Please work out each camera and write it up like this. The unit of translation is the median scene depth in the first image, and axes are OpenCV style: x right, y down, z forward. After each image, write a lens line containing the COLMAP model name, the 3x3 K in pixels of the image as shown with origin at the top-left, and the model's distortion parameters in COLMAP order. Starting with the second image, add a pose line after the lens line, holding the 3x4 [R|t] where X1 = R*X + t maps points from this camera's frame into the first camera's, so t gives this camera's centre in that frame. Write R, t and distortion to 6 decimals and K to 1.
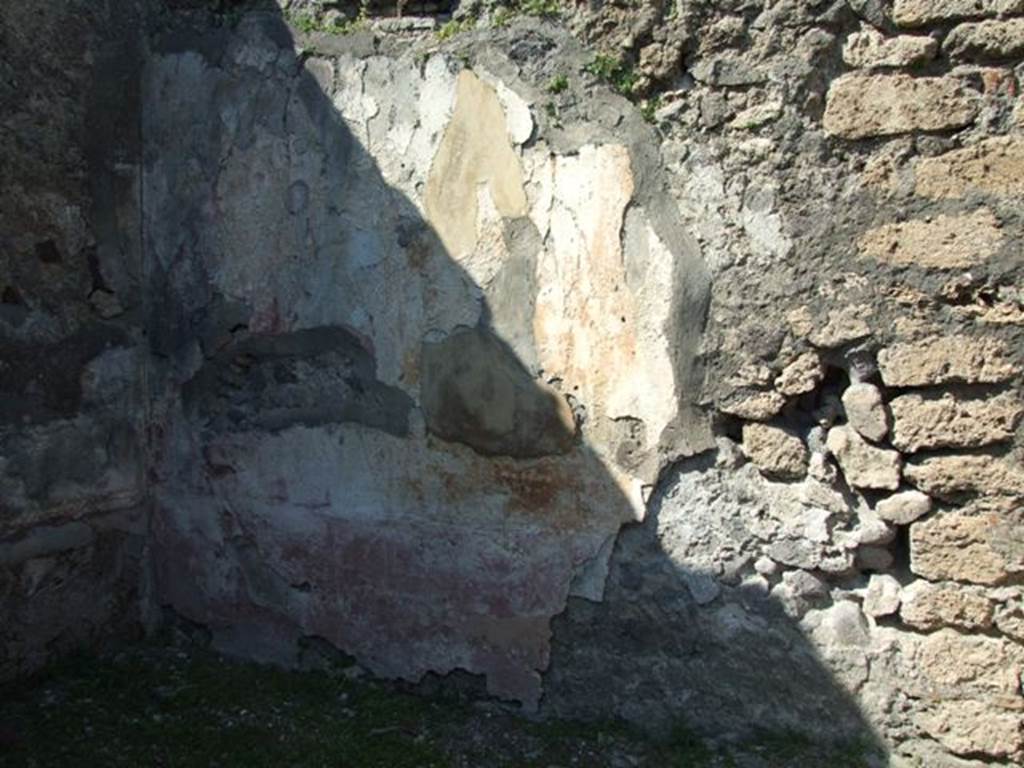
lens RADIAL K [[786.1, 0, 454.4], [0, 786.1, 371.8], [0, 0, 1]] dist [-0.069236, 0.067963]
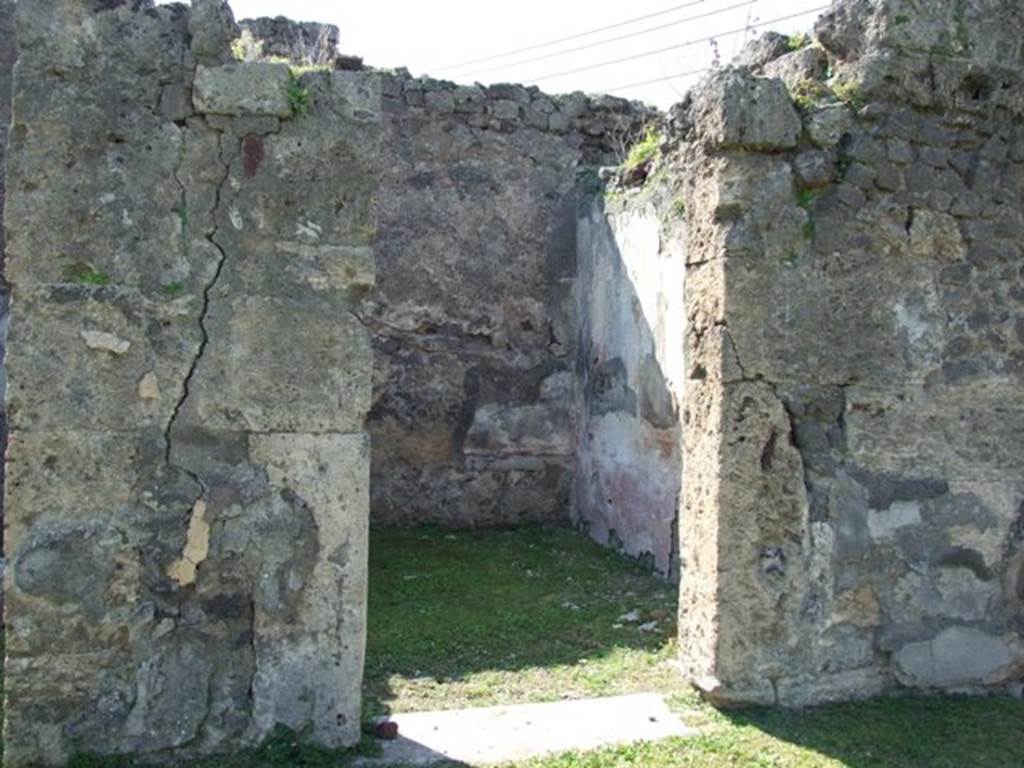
lens RADIAL K [[756.4, 0, 512.0], [0, 756.4, 384.0], [0, 0, 1]] dist [-0.064739, 0.076010]
pose [[0.593261, 0.001125, -0.805009, 1.078064], [-0.043843, 0.998560, -0.030914, 0.067195], [0.803815, 0.053634, 0.592456, -0.235355]]
